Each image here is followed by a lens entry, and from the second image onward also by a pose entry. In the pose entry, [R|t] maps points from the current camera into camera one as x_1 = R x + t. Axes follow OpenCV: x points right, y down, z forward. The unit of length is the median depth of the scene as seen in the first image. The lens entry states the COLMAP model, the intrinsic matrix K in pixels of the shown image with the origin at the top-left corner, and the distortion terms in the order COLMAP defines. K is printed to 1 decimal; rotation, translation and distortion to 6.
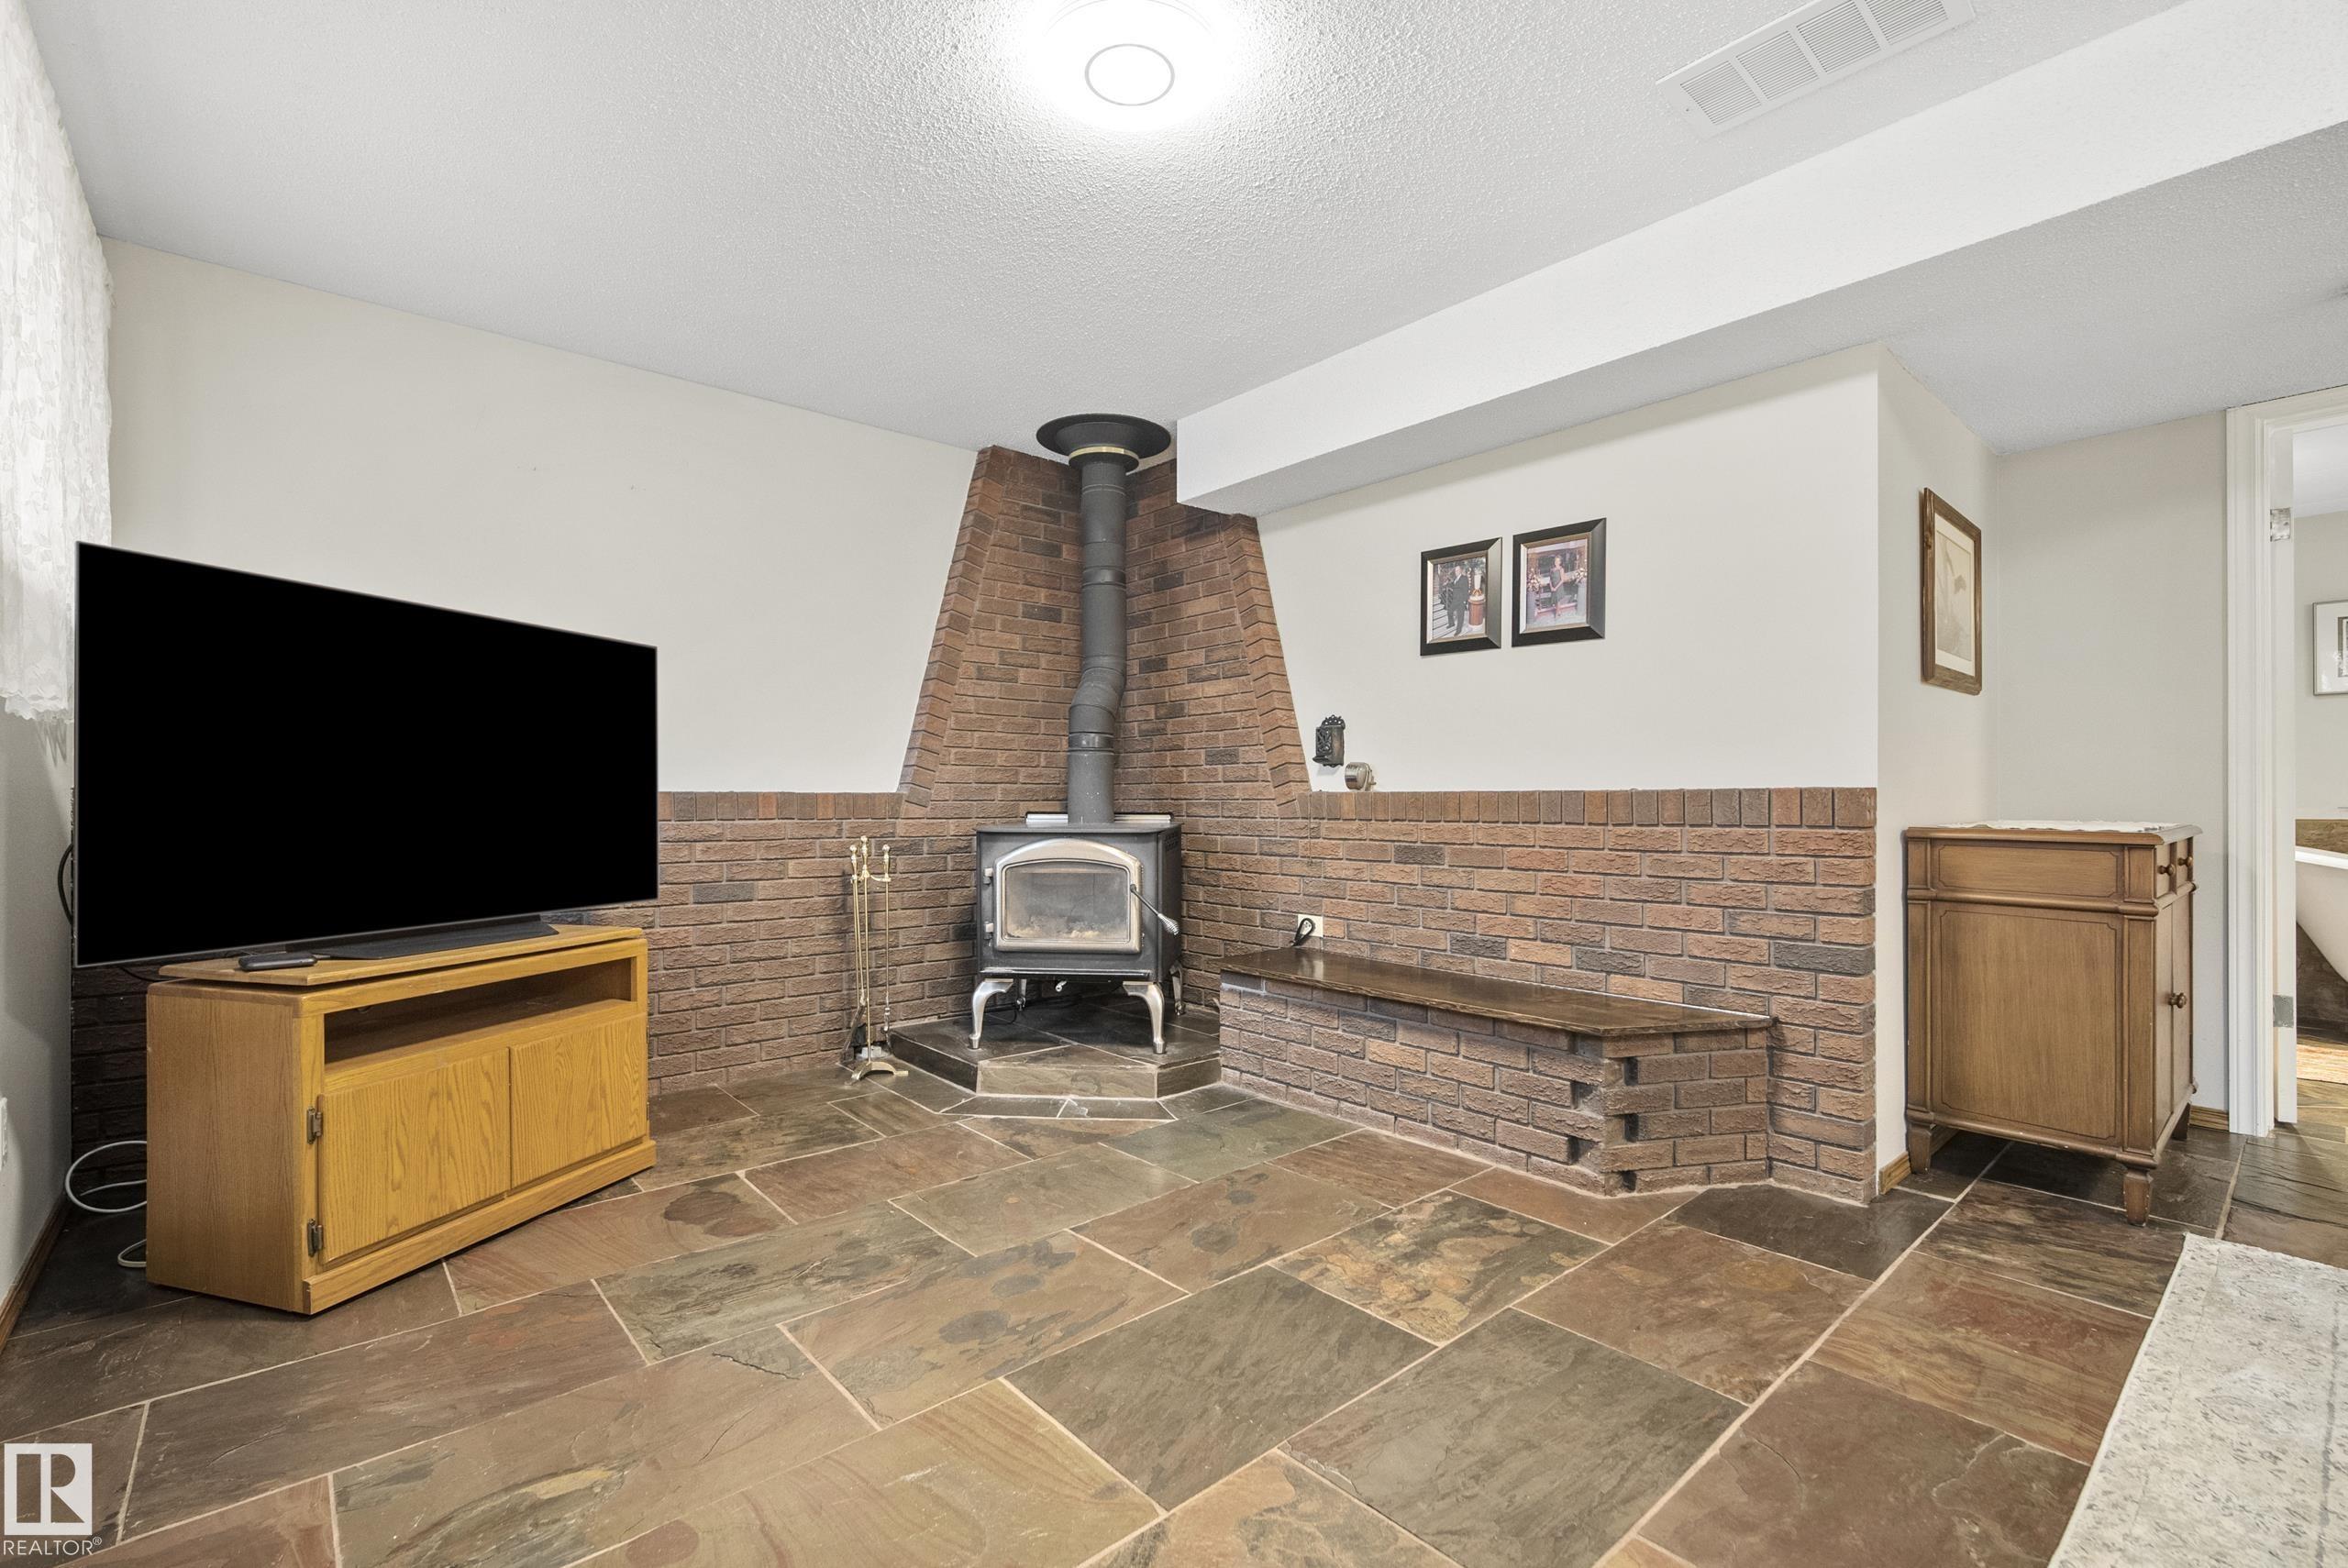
lens RADIAL K [[1028.5, 0, 1169.1], [0, 1028.5, 792.5], [0, 0, 1]] dist [-0.013523, -0.000277]
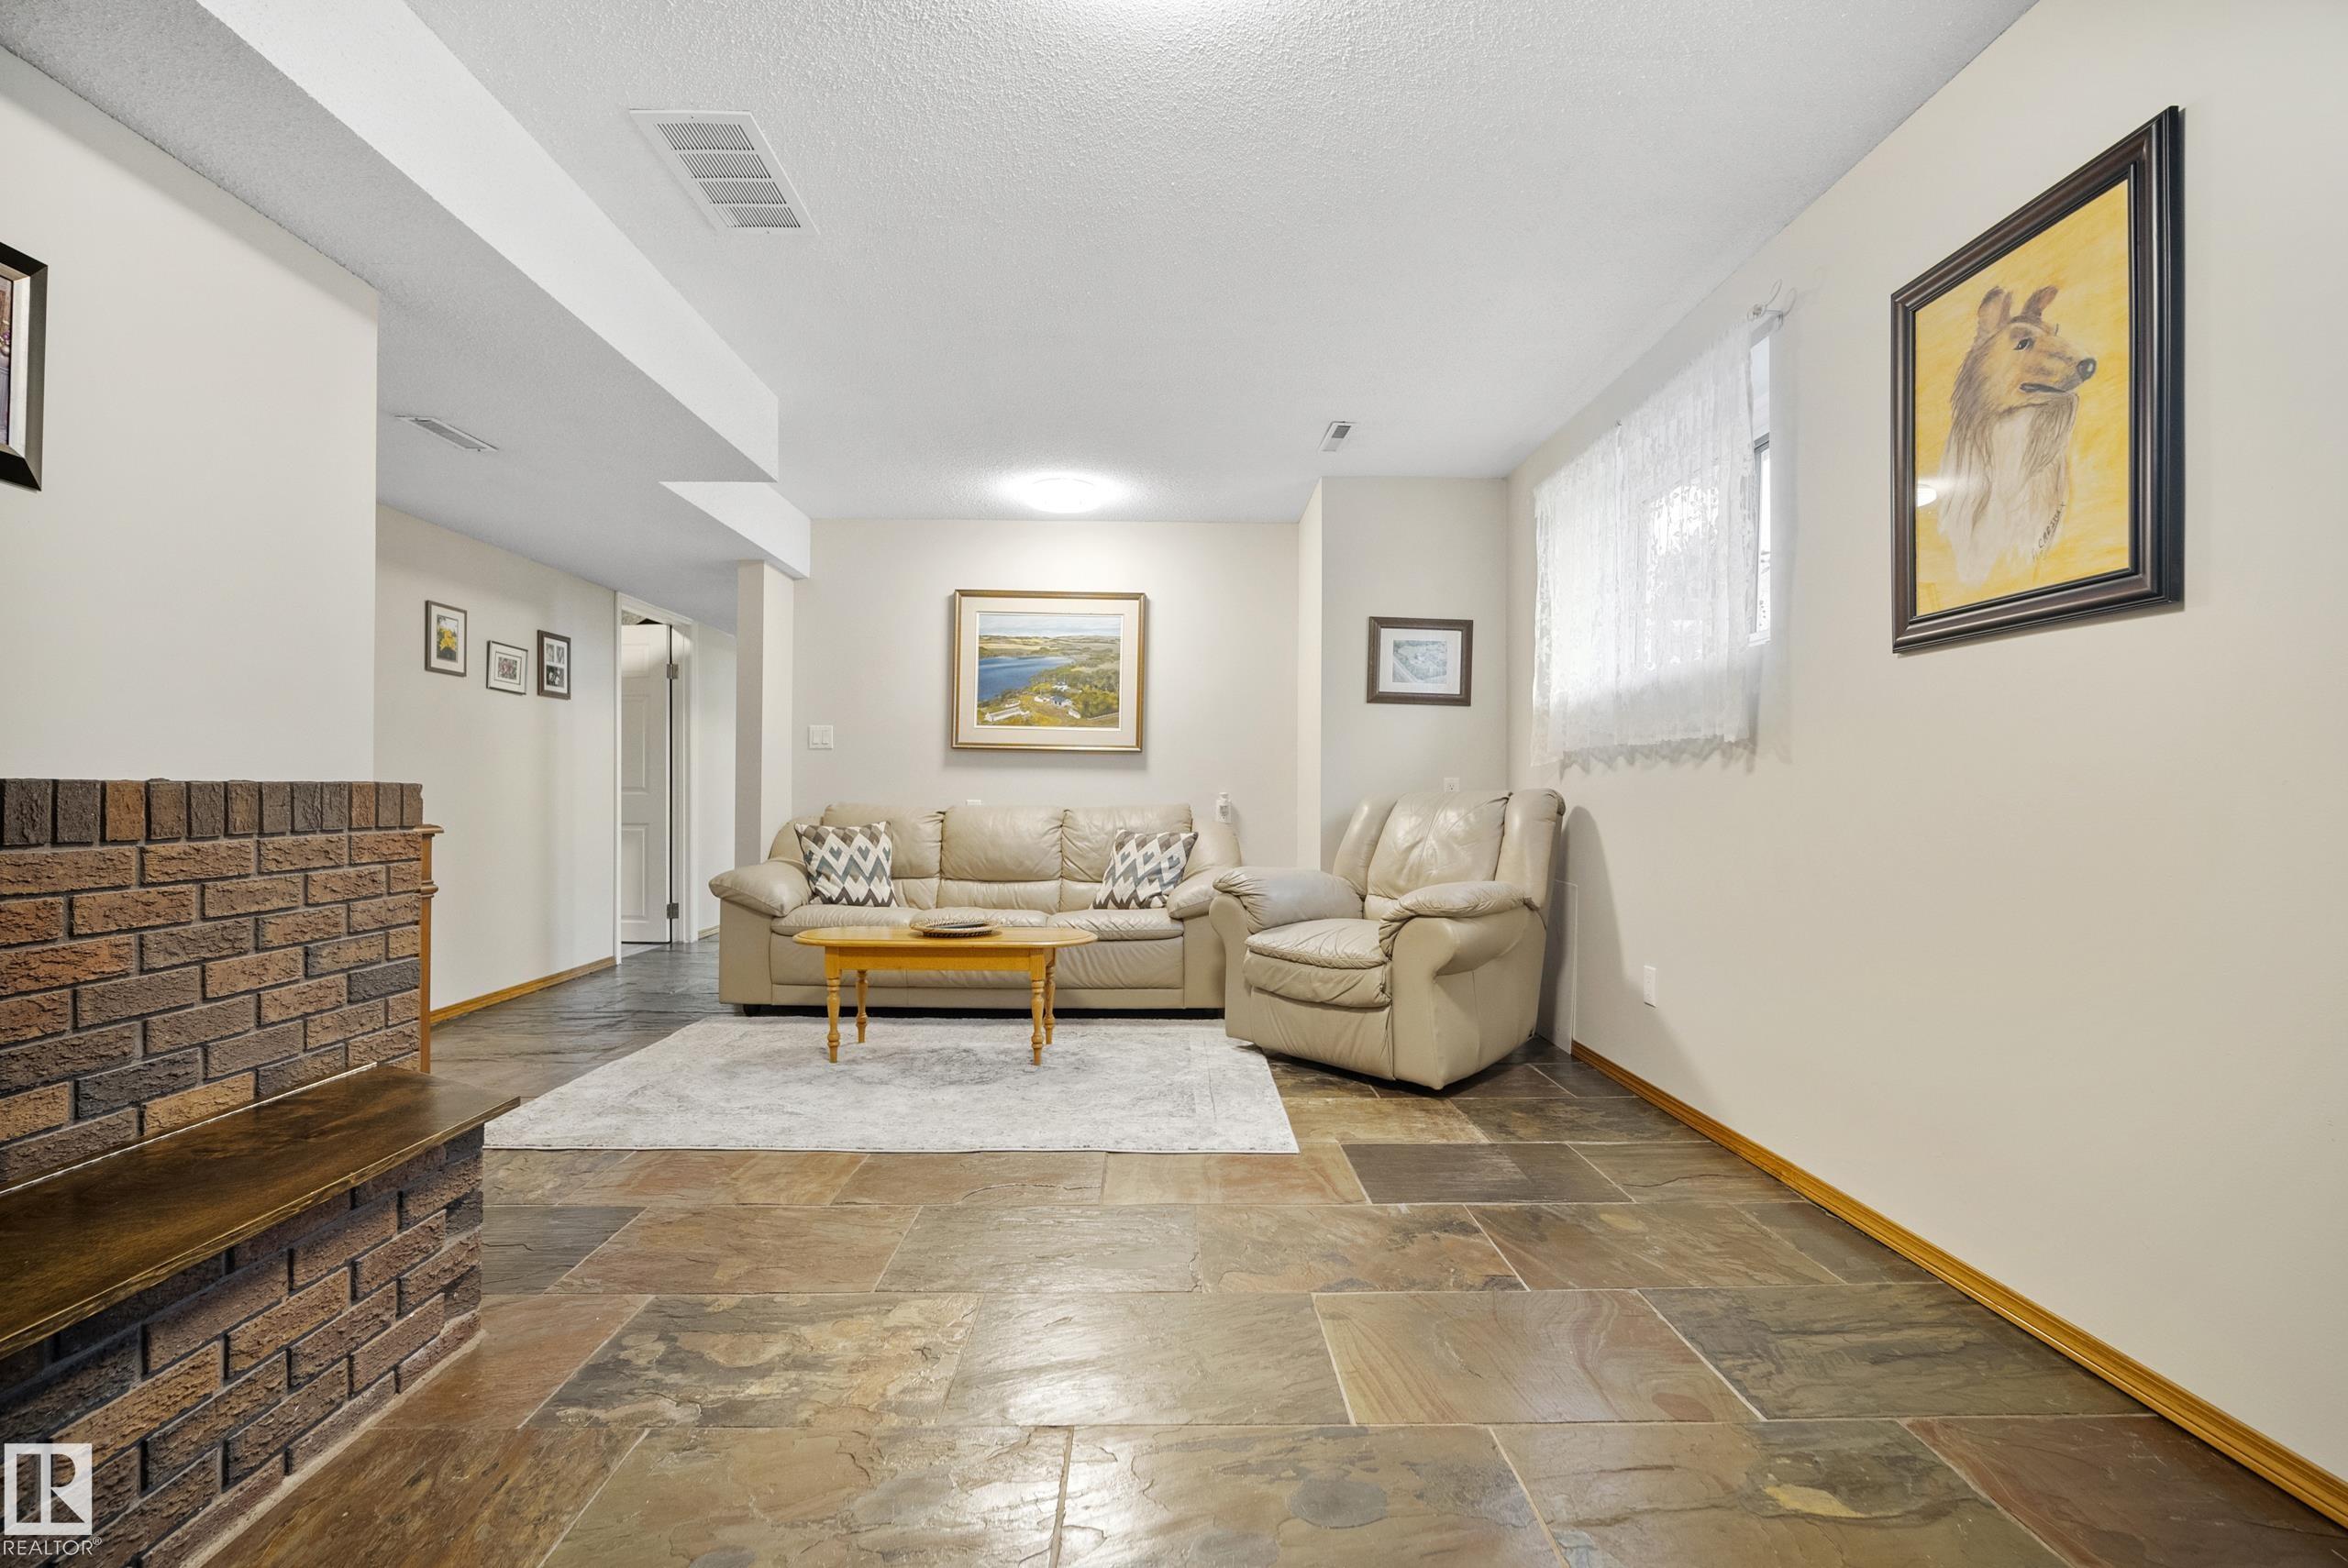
lens RADIAL K [[1028.5, 0, 1169.9], [0, 1028.5, 792.4], [0, 0, 1]] dist [-0.013523, -0.000277]
pose [[-0.767871, -0.001030, 0.640604, -0.488546], [-0.007105, 0.999951, -0.006909, 0.005633], [-0.640565, -0.009856, -0.767840, 1.413252]]
